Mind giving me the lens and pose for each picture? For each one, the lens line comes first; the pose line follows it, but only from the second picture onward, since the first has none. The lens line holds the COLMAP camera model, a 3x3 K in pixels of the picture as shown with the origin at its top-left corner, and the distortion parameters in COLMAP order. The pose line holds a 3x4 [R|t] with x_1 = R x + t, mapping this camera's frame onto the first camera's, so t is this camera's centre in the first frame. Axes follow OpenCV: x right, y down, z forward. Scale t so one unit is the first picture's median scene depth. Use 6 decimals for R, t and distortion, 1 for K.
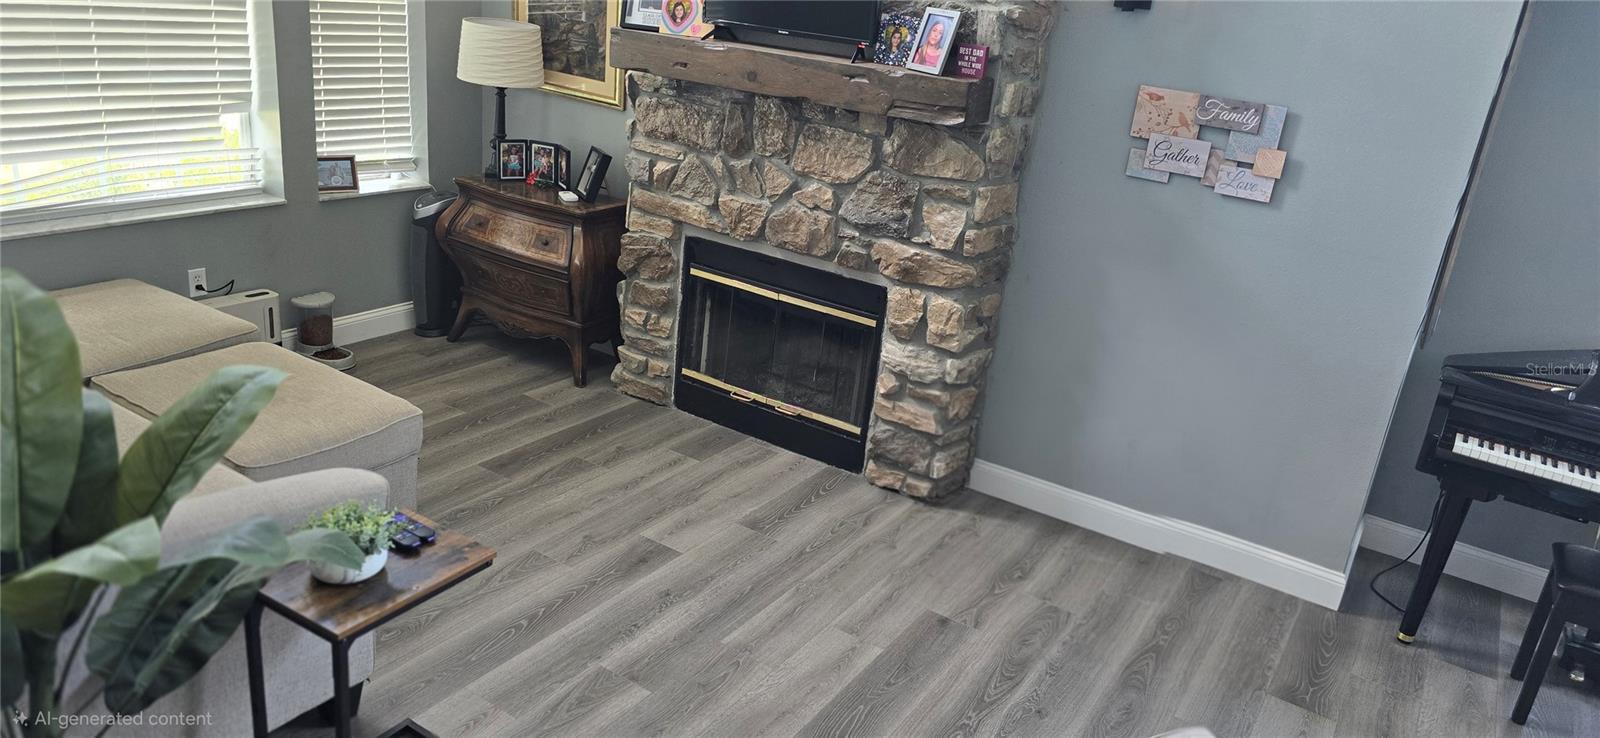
lens RADIAL K [[1086.6, 0, 806.8], [0, 1086.6, 358.1], [0, 0, 1]] dist [0.070586, -0.015508]
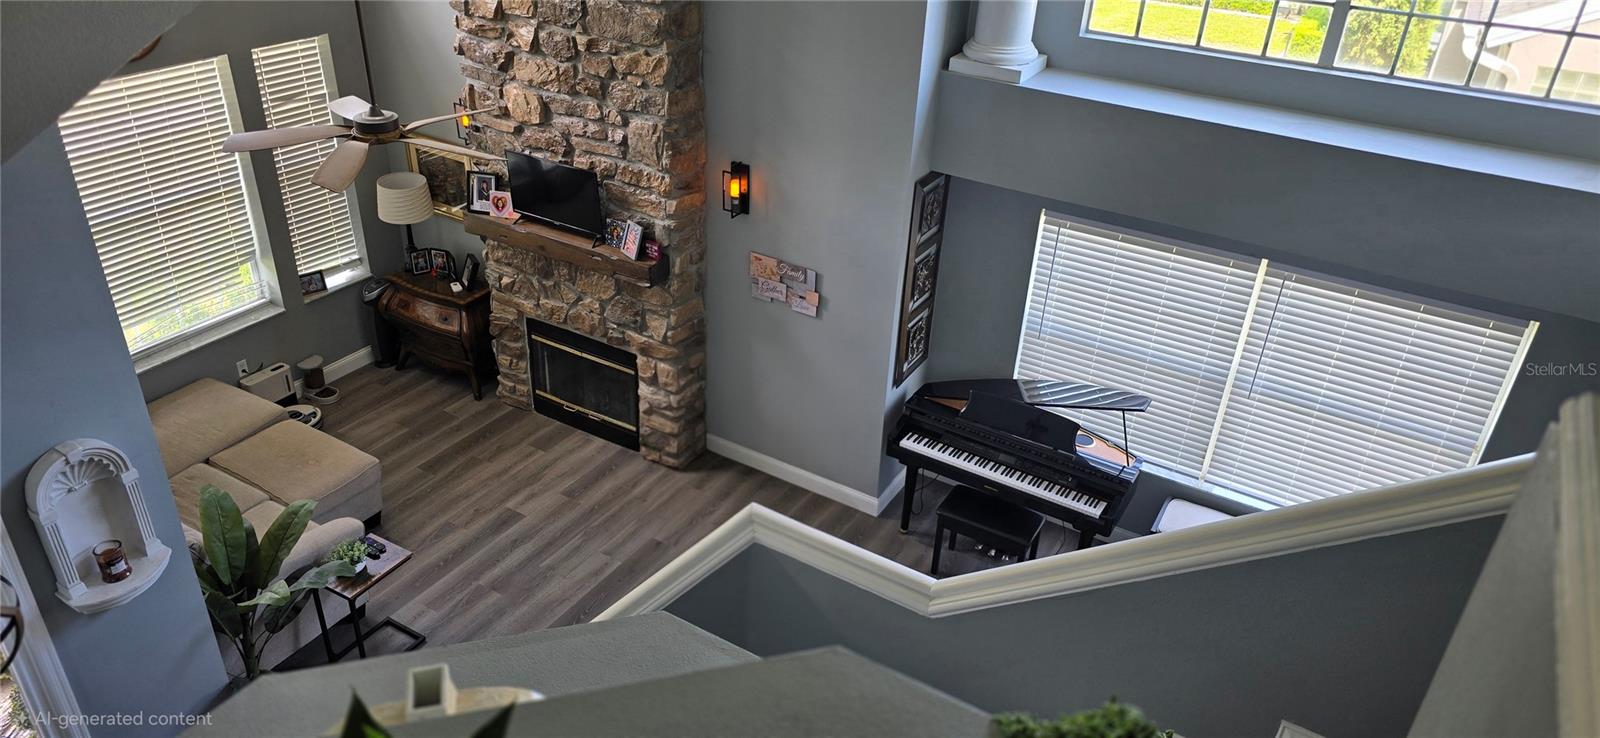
lens RADIAL K [[1086.6, 0, 795.5], [0, 1086.6, 375.0], [0, 0, 1]] dist [0.070586, -0.015508]
pose [[0.997733, -0.066233, -0.011917, 0.352048], [0.067293, 0.980032, 0.187107, -0.347213], [-0.000713, -0.187484, 0.982267, -0.742127]]
